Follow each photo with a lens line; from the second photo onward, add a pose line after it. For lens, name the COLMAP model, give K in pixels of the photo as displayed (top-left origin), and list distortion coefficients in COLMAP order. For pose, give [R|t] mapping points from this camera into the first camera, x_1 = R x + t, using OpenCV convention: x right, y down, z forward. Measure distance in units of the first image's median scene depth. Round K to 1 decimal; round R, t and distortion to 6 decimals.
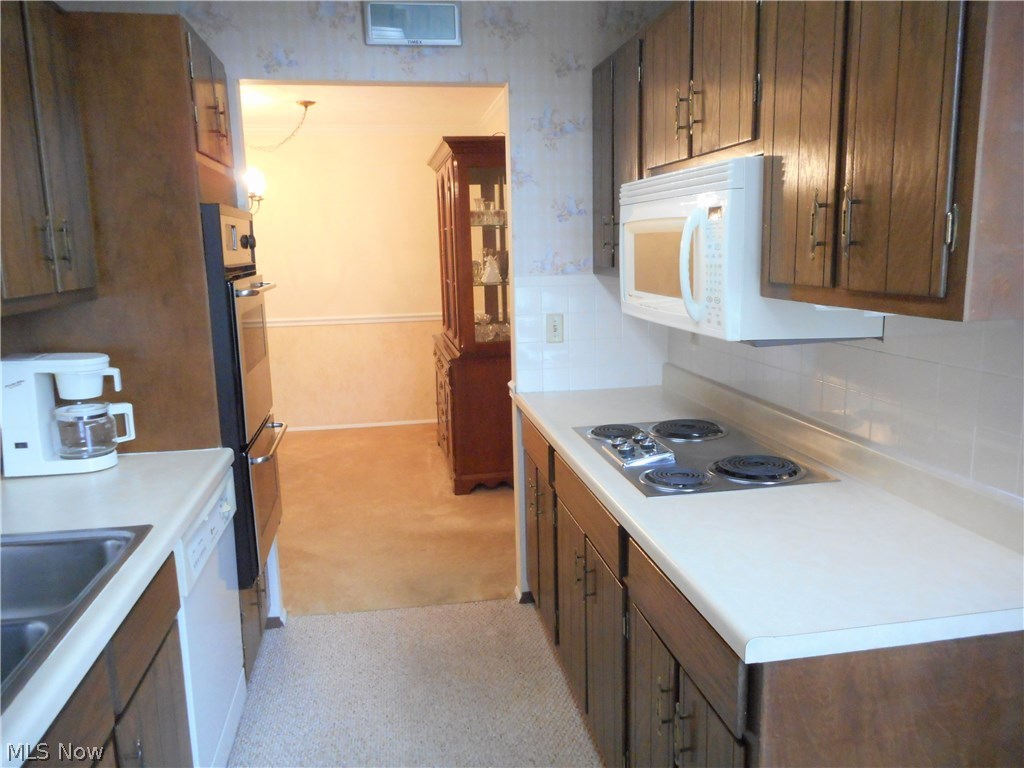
lens RADIAL K [[768.7, 0, 511.4], [0, 768.7, 382.7], [0, 0, 1]] dist [-0.007199, 0.003614]
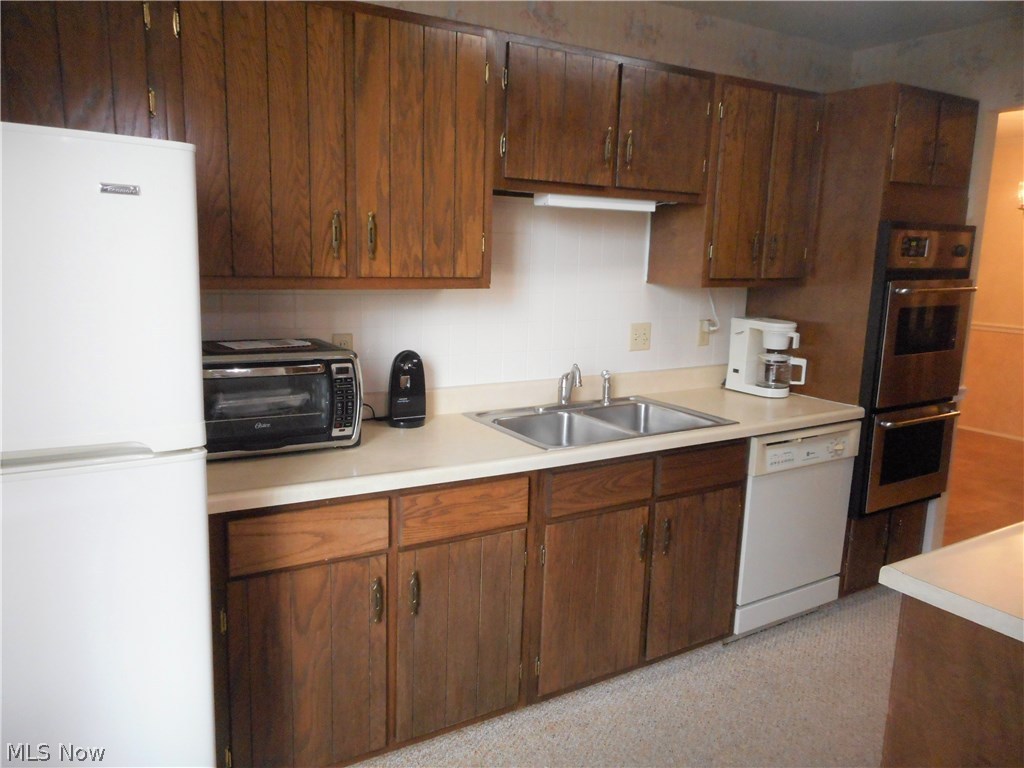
lens RADIAL K [[768.7, 0, 511.3], [0, 768.7, 385.1], [0, 0, 1]] dist [-0.007199, 0.003614]
pose [[0.387096, 0.184570, -0.903377, 0.616900], [-0.198982, 0.973395, 0.113612, 0.020119], [0.900313, 0.135777, 0.413523, -0.089563]]
